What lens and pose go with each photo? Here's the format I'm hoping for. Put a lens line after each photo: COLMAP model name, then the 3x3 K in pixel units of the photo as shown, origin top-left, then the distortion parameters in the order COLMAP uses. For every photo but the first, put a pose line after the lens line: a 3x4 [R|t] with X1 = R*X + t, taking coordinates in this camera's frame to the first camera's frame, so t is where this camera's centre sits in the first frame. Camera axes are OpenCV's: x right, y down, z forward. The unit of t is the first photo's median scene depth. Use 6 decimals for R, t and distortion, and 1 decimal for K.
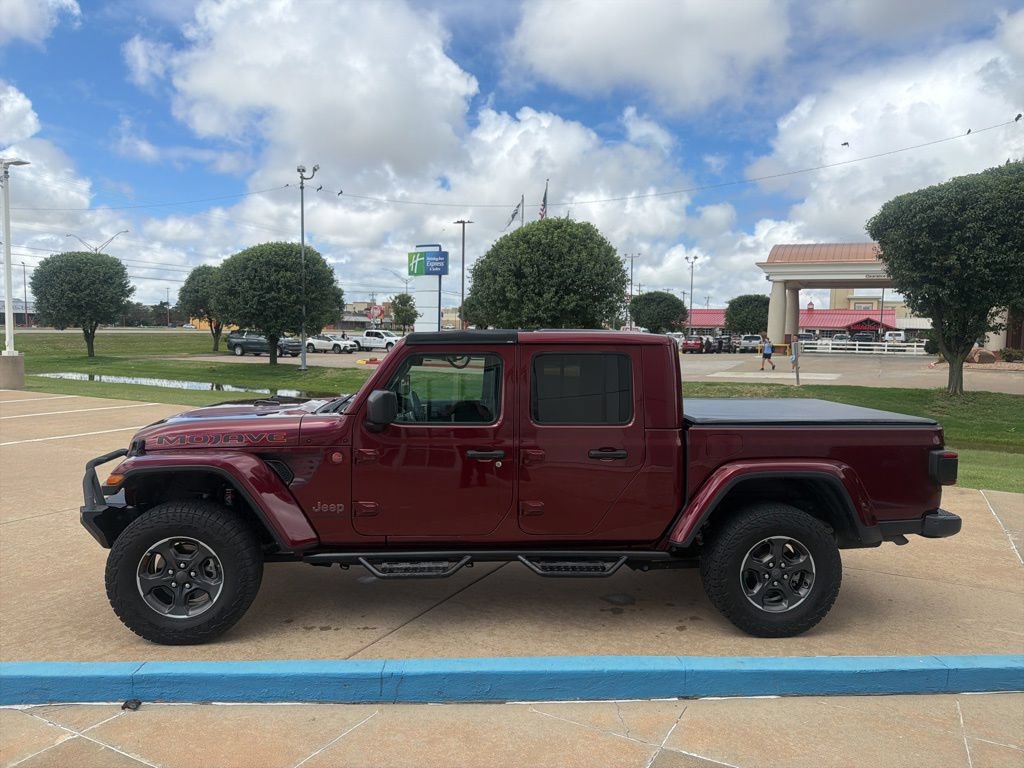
lens RADIAL K [[721.5, 0, 506.5], [0, 721.5, 400.3], [0, 0, 1]] dist [0.020826, -0.027801]
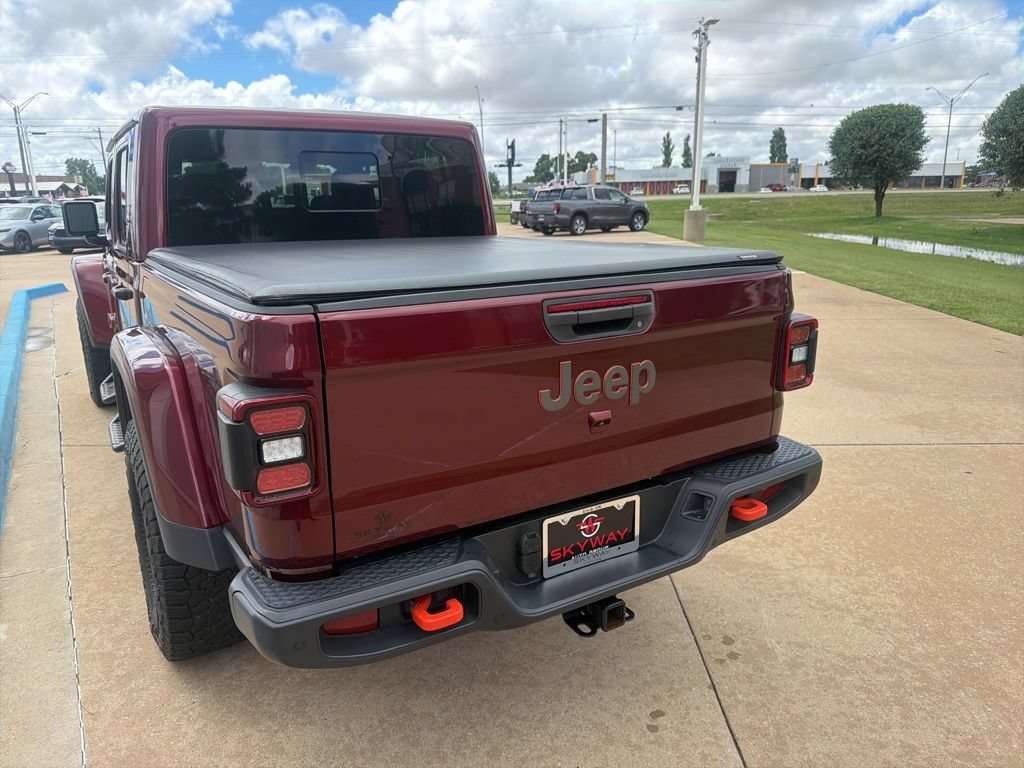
lens RADIAL K [[721.5, 0, 505.3], [0, 721.5, 387.5], [0, 0, 1]] dist [0.020826, -0.027801]
pose [[0.452823, 0.206039, -0.867467, 0.121722], [-0.061014, 0.977813, 0.200399, 0.000232], [0.889511, -0.037818, 0.455347, 0.127107]]
